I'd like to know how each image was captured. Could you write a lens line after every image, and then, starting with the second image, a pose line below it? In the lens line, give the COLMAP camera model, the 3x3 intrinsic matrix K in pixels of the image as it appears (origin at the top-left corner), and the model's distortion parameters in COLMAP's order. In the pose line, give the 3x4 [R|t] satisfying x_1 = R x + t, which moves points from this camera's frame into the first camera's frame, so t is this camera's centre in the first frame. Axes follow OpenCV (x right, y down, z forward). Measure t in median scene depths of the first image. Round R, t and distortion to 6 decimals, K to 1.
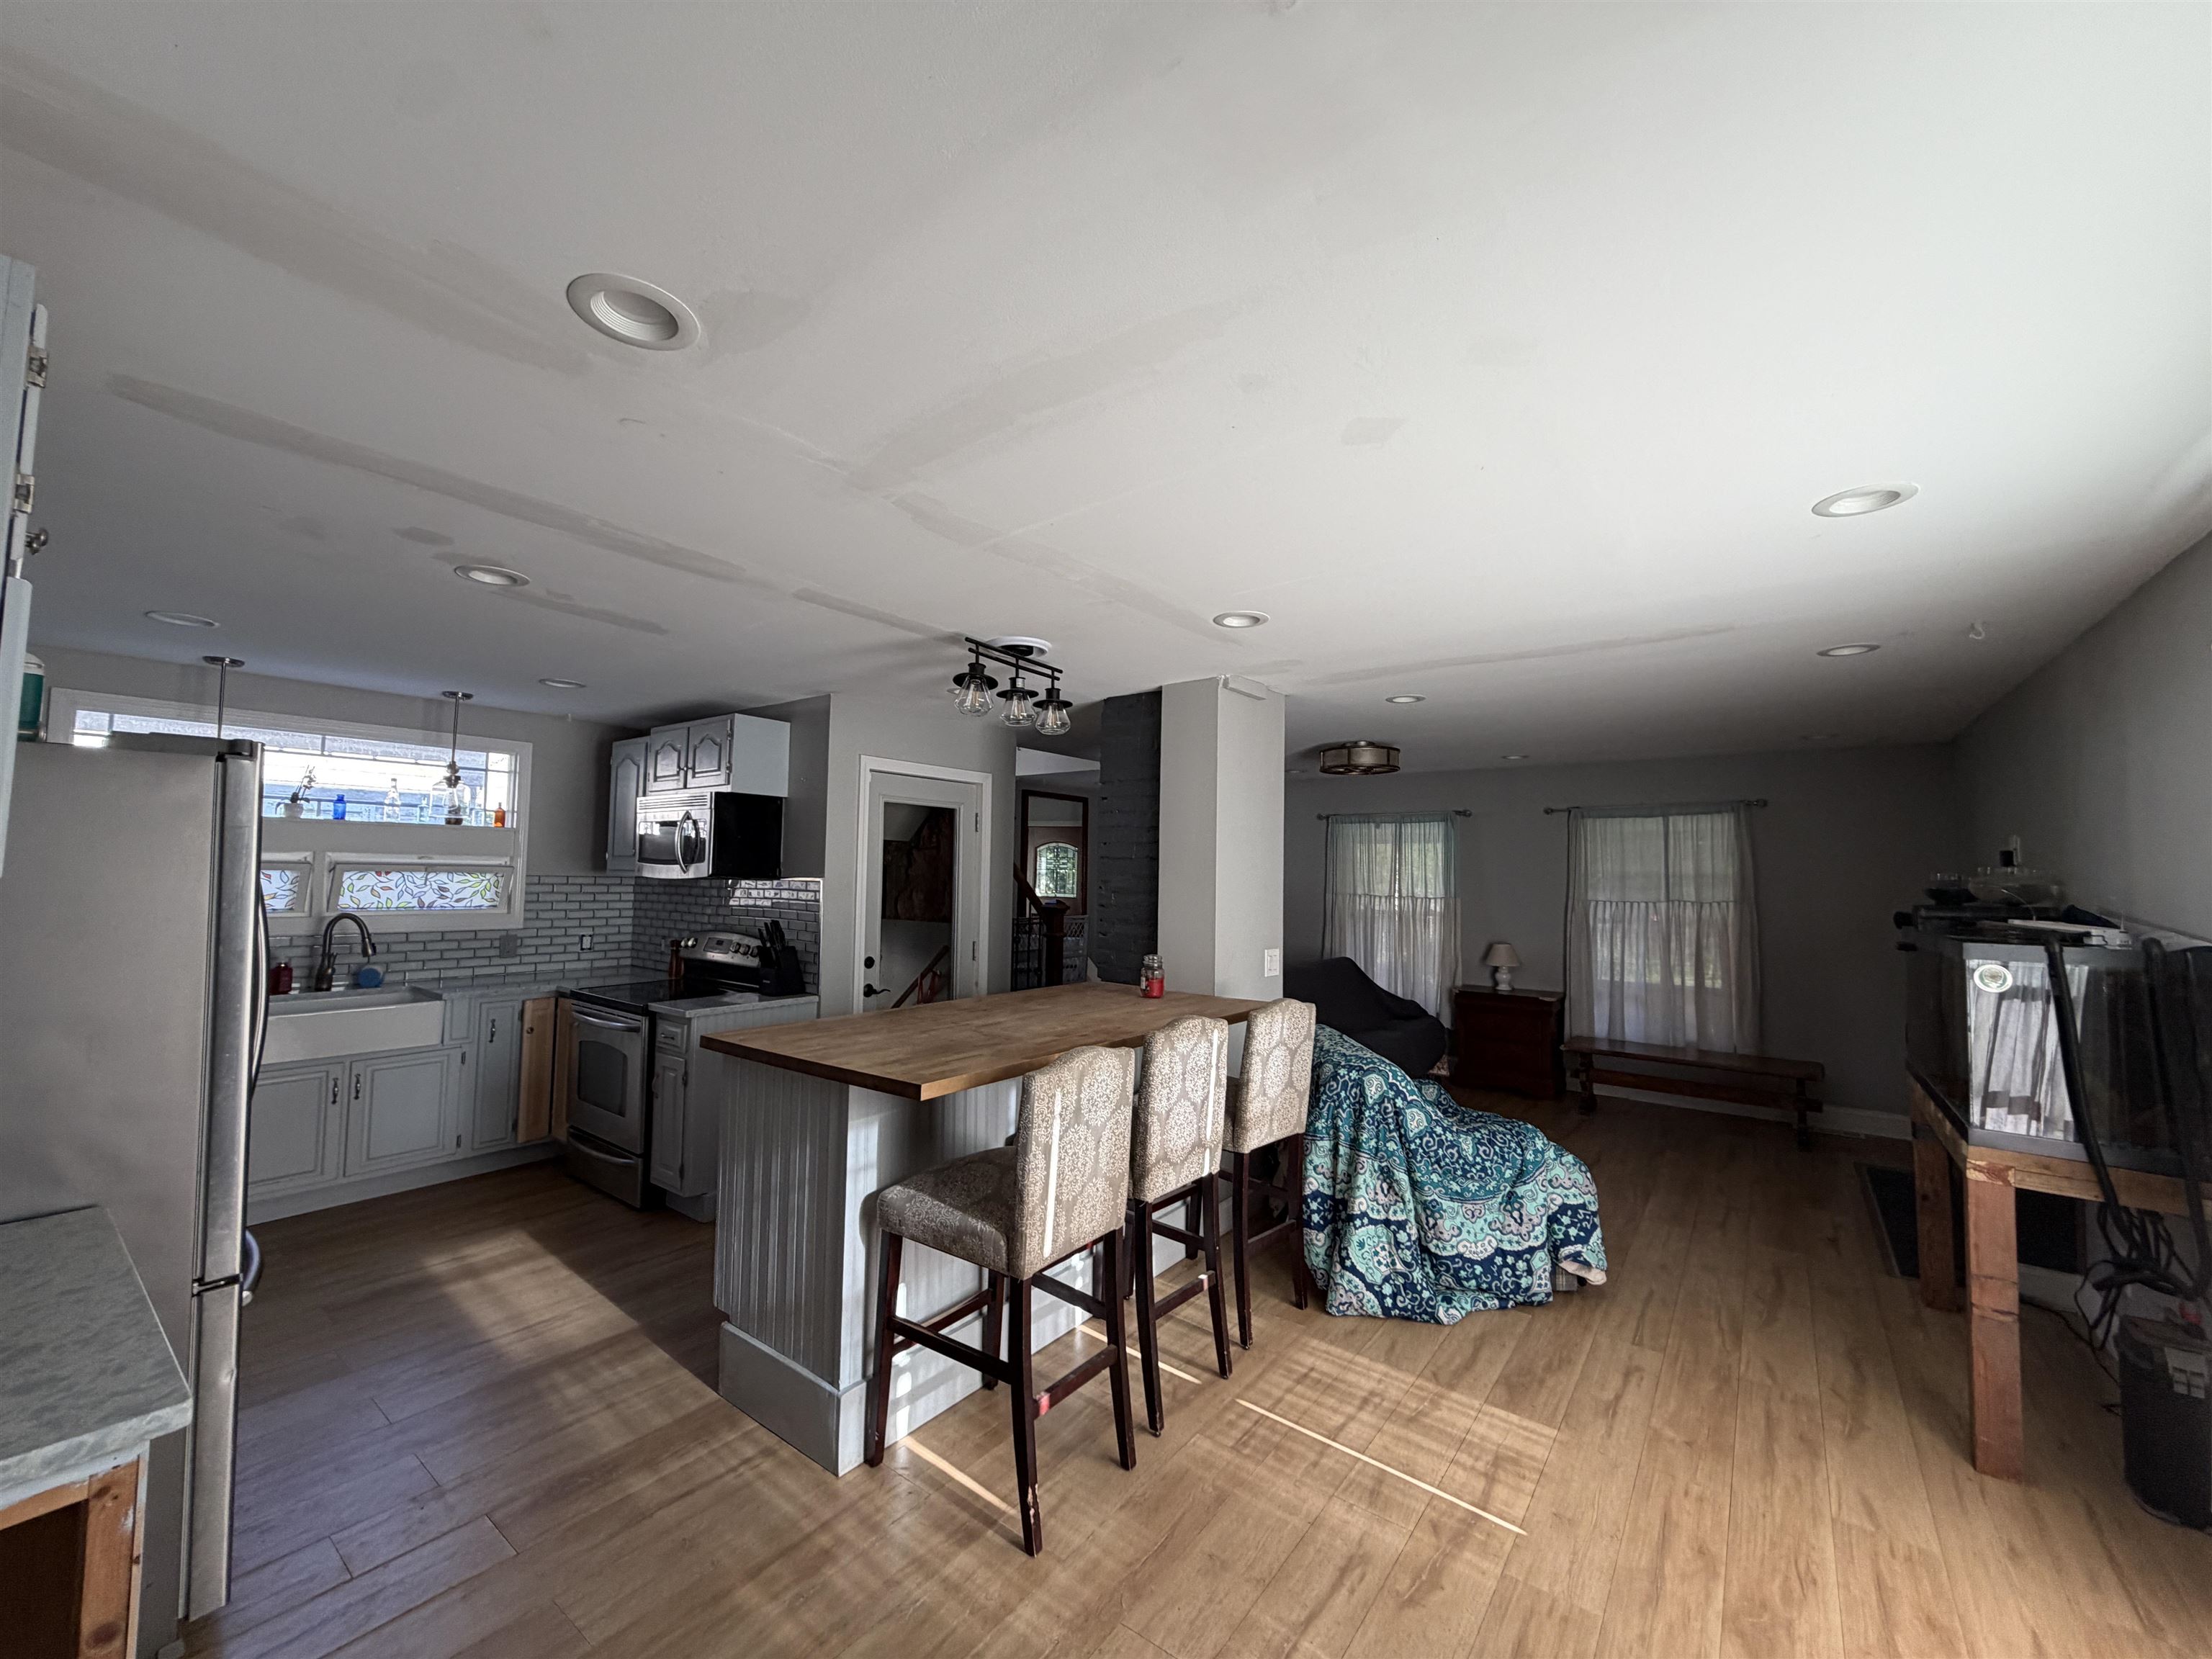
lens RADIAL K [[877.8, 0, 1106.9], [0, 877.8, 836.0], [0, 0, 1]] dist [0.001310, -0.000203]
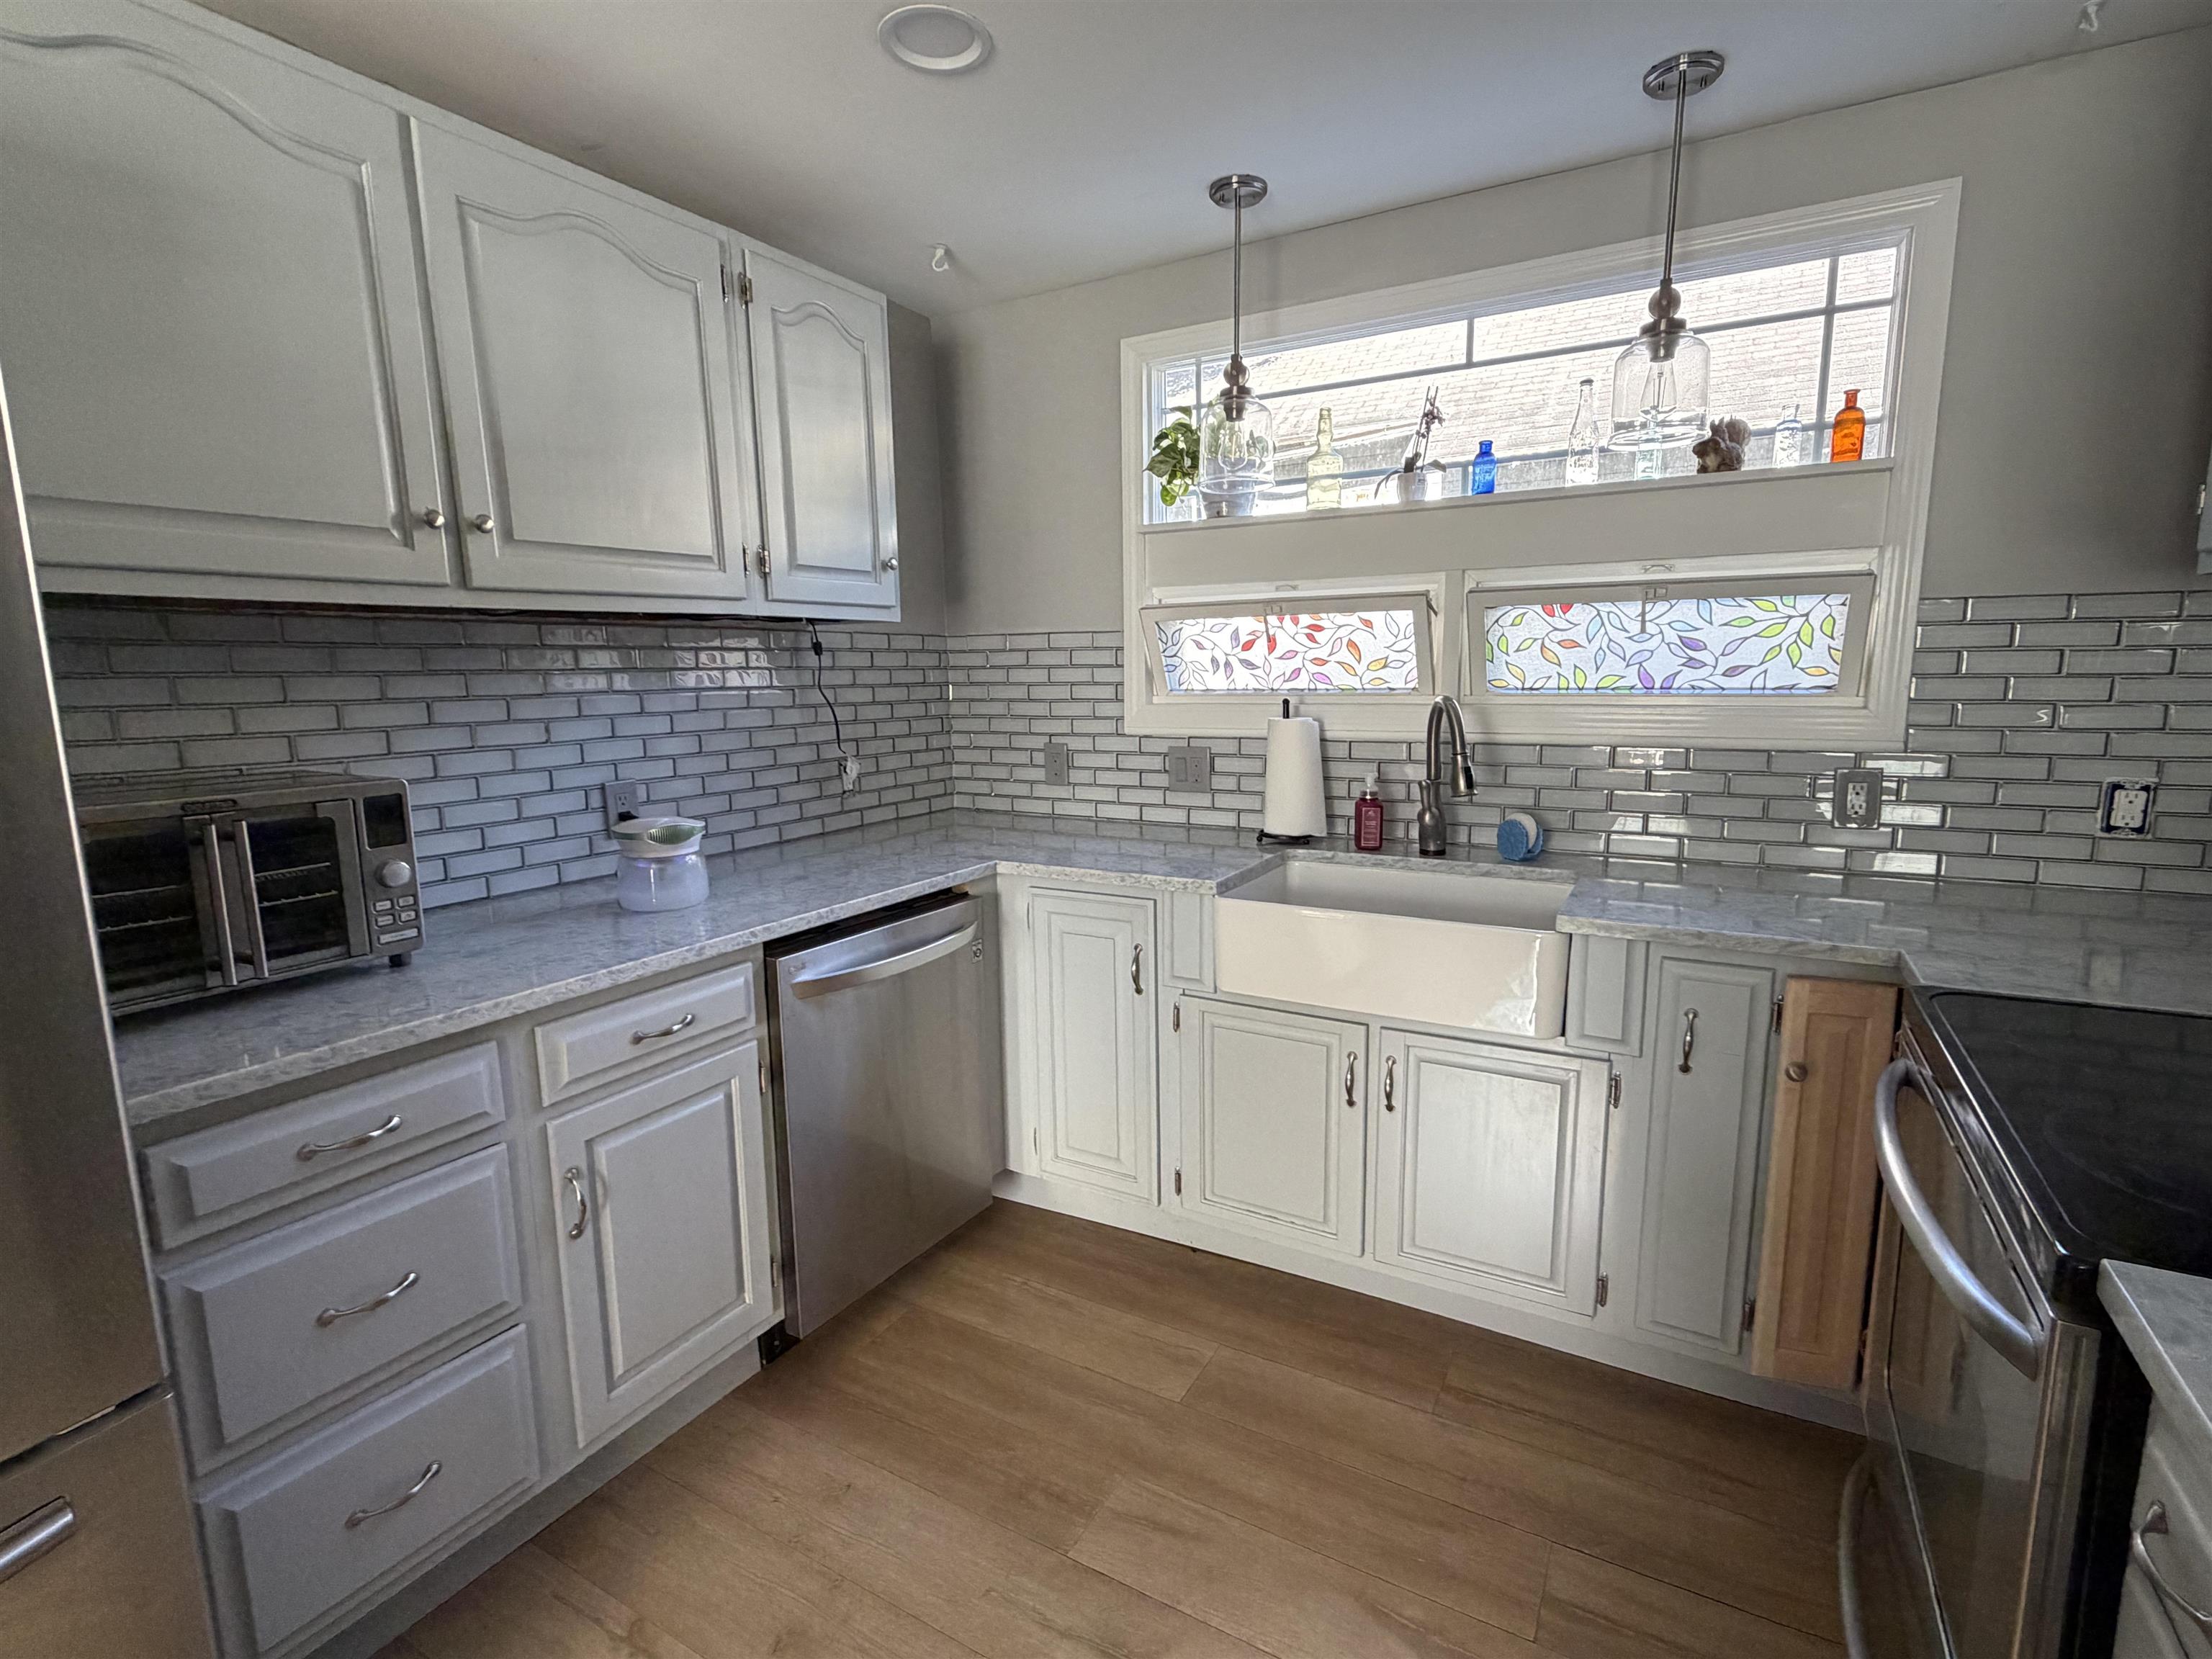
lens RADIAL K [[1041.8, 0, 1110.2], [0, 1041.8, 828.8], [0, 0, 1]] dist [-0.001974, -0.000967]
pose [[0.112537, 0.139611, -0.983791, -0.307416], [0.066855, 0.986773, 0.147682, 0.057002], [0.991396, -0.082391, 0.101714, 0.689748]]
